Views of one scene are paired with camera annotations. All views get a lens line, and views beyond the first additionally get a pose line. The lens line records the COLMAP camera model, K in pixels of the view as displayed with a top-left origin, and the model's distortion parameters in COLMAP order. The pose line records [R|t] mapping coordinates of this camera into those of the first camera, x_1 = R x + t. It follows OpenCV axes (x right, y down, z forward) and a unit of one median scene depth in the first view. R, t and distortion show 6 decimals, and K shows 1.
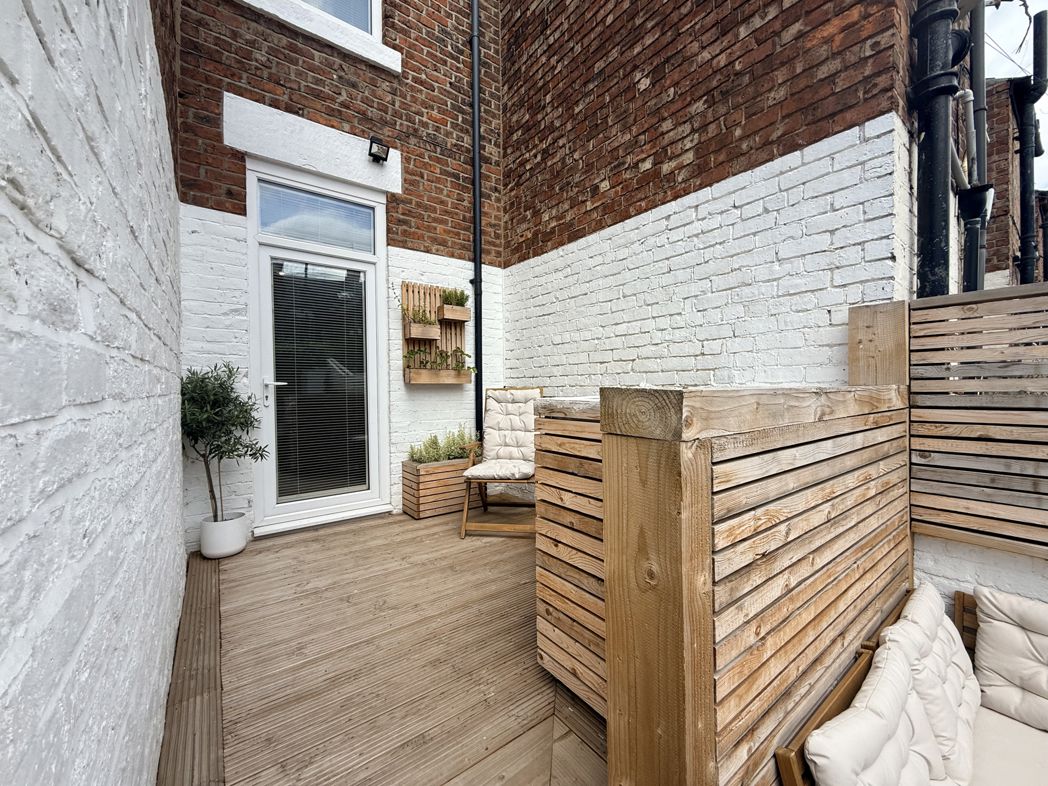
lens RADIAL K [[420.6, 0, 519.0], [0, 420.6, 392.5], [0, 0, 1]] dist [-0.000467, 0.000333]
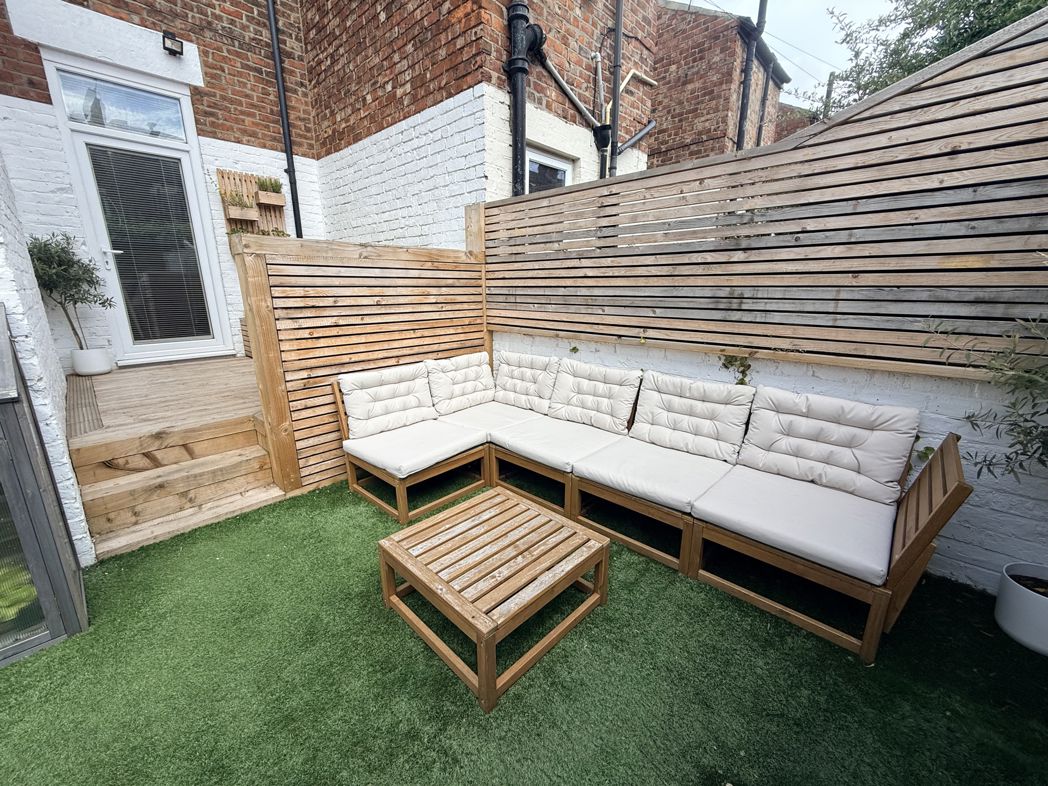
lens RADIAL K [[420.6, 0, 519.3], [0, 420.6, 392.6], [0, 0, 1]] dist [-0.000467, 0.000333]
pose [[0.984693, -0.034807, 0.170787, 0.435974], [-0.006972, 0.971207, 0.238135, 0.087198], [-0.174159, -0.235680, 0.956098, -0.583265]]
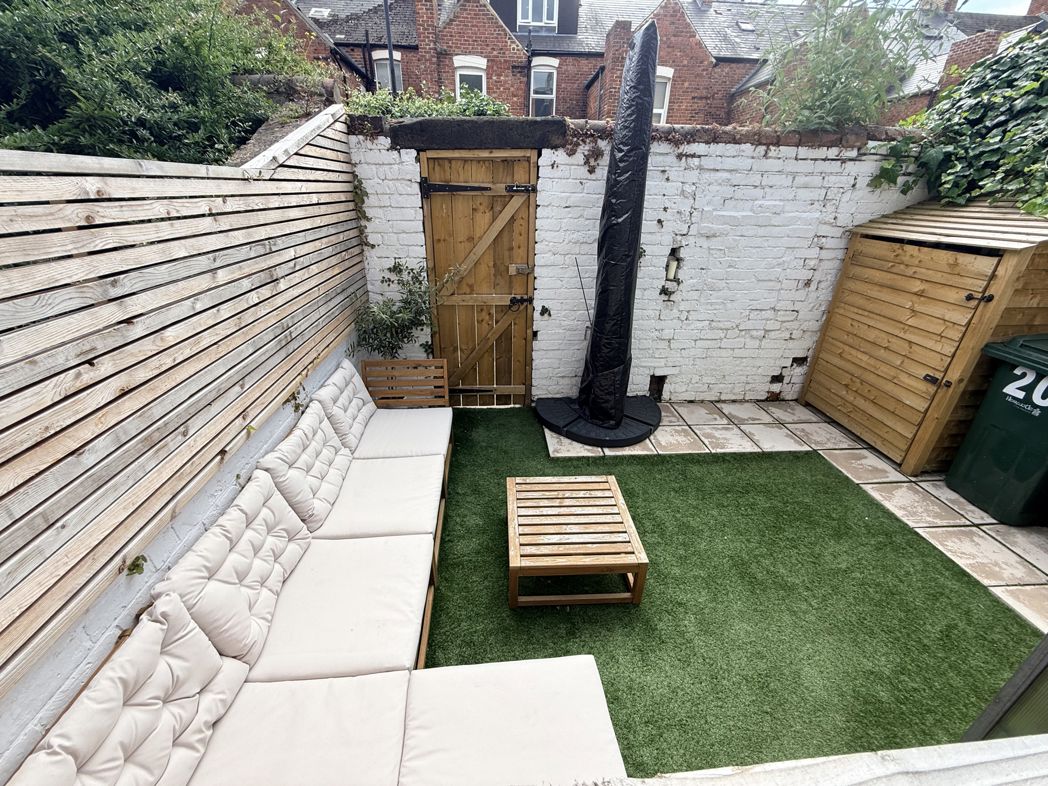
lens RADIAL K [[420.6, 0, 521.2], [0, 420.6, 392.8], [0, 0, 1]] dist [-0.000467, 0.000333]
pose [[-0.844864, -0.238058, 0.479096, 0.259033], [-0.004284, 0.898520, 0.438911, -0.110162], [-0.534964, 0.368767, -0.760148, 0.426528]]
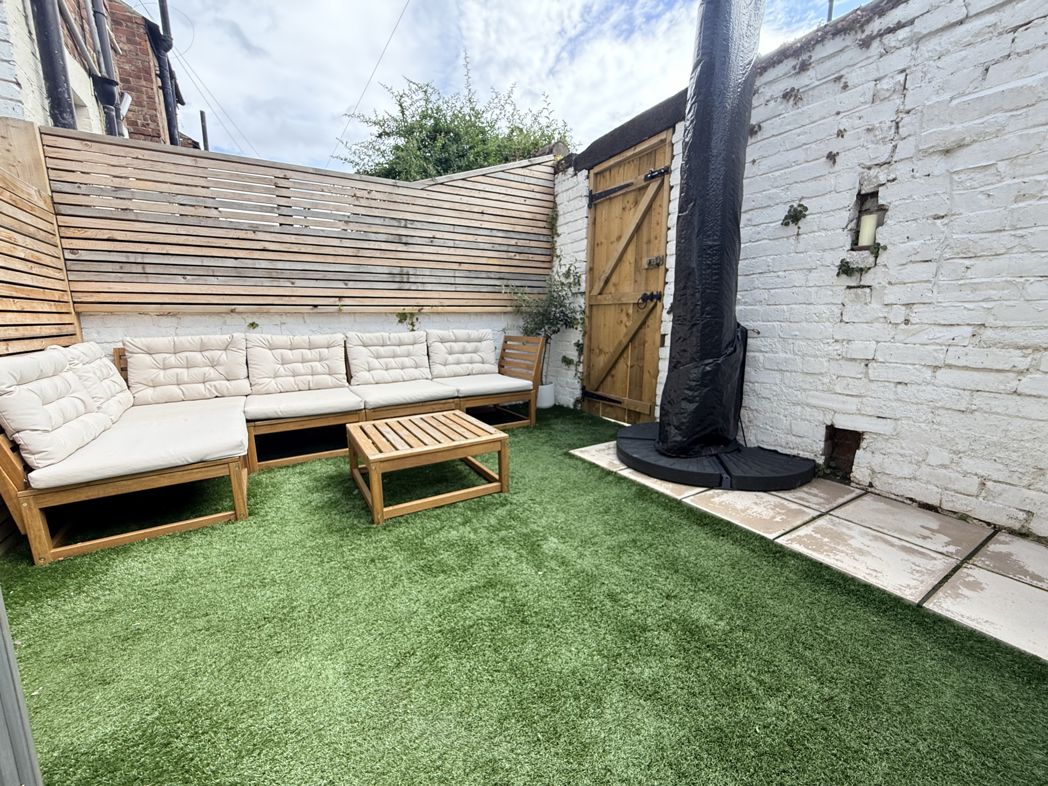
lens RADIAL K [[420.6, 0, 521.1], [0, 420.6, 392.7], [0, 0, 1]] dist [-0.000467, 0.000333]
pose [[0.088805, -0.167319, 0.981895, -0.186392], [0.011849, 0.985898, 0.166930, 0.224617], [-0.995979, -0.003189, 0.089535, -0.328687]]
